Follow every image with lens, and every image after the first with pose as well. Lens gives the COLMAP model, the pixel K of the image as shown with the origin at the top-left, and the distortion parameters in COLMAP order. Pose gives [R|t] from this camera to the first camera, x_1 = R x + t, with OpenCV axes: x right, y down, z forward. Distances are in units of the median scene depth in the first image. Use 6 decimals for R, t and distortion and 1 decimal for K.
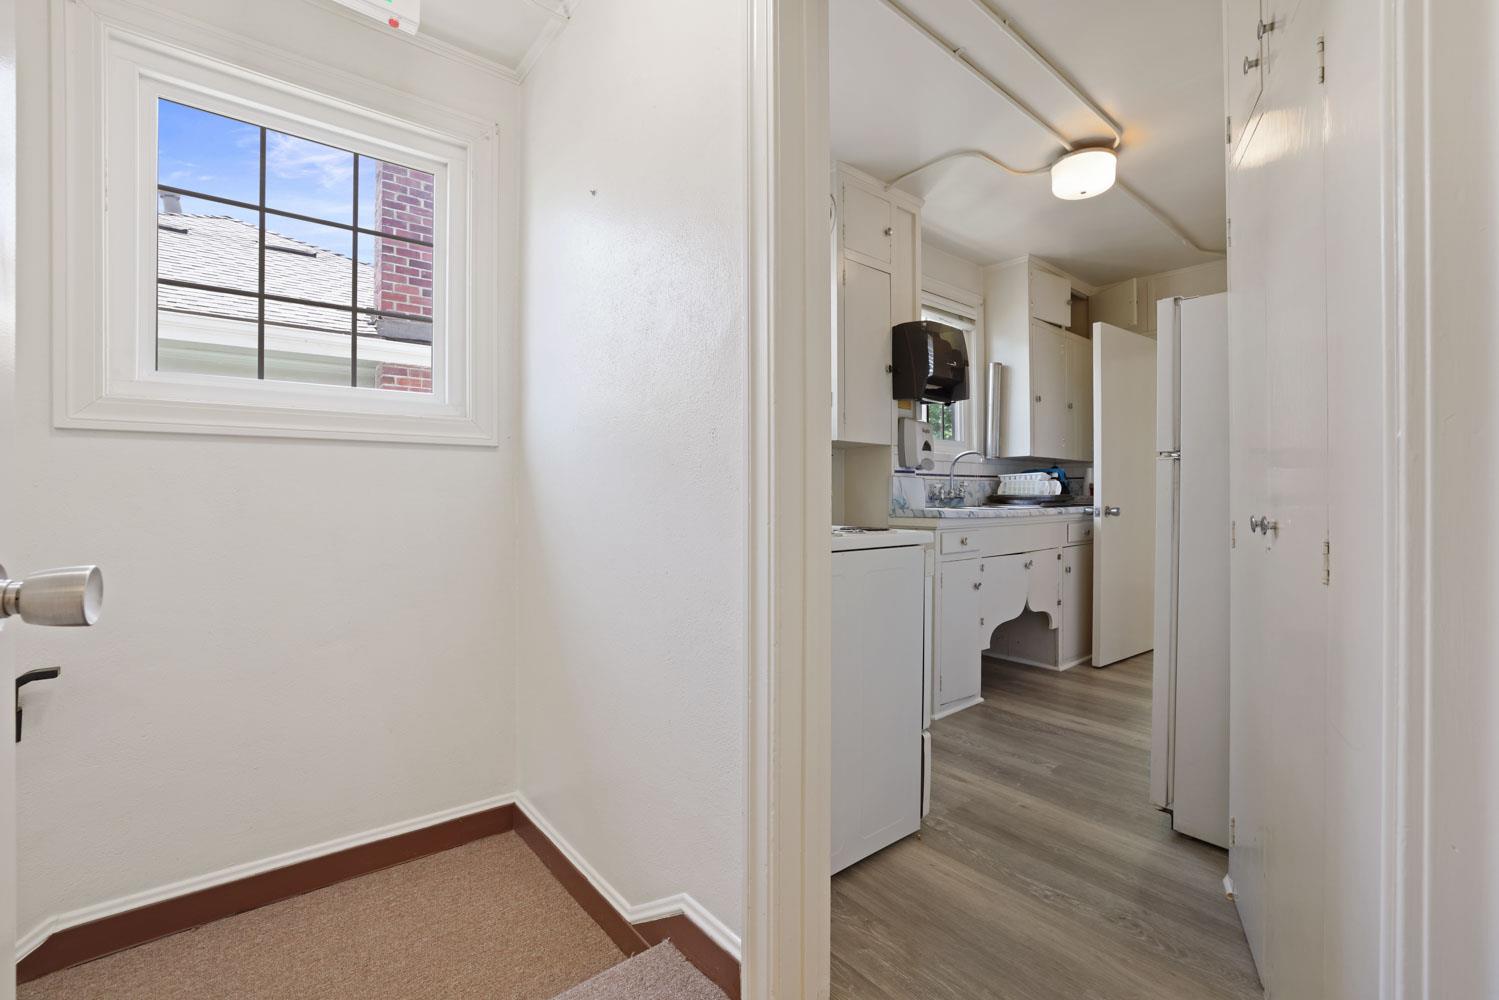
lens RADIAL K [[645.3, 0, 741.4], [0, 645.3, 494.0], [0, 0, 1]] dist [-0.049290, 0.018020]
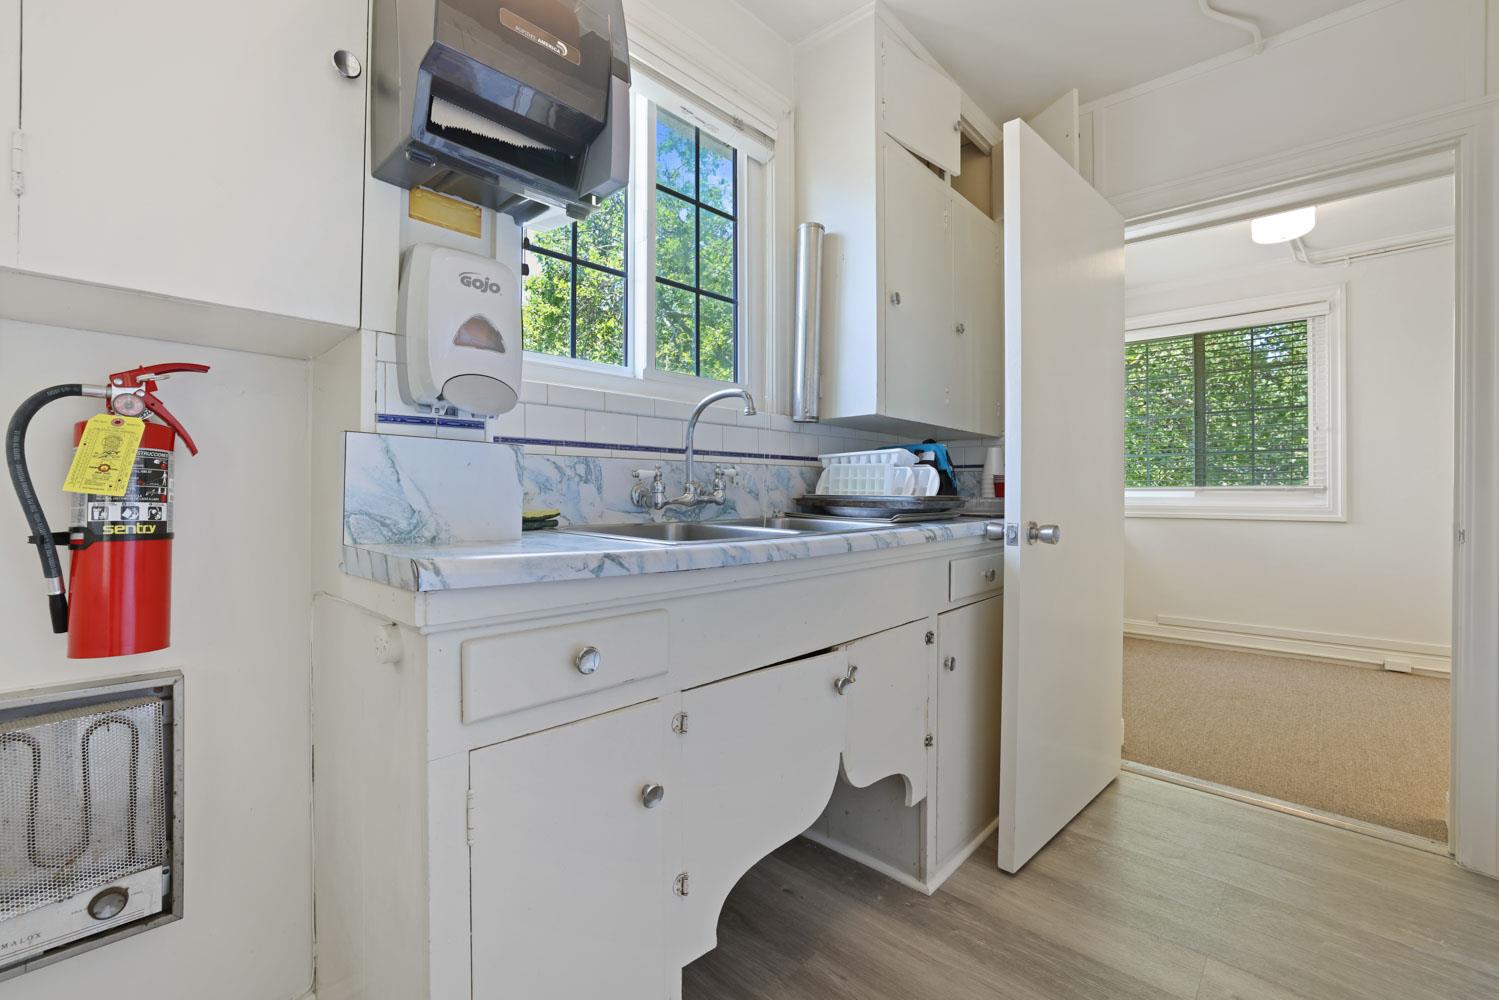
lens RADIAL K [[643.8, 0, 738.5], [0, 643.8, 491.3], [0, 0, 1]] dist [-0.054443, 0.022084]
pose [[0.991740, 0.005563, 0.128145, 0.293931], [-0.005384, 0.999984, -0.001747, -0.000784], [-0.128153, 0.001043, 0.991754, 0.549343]]
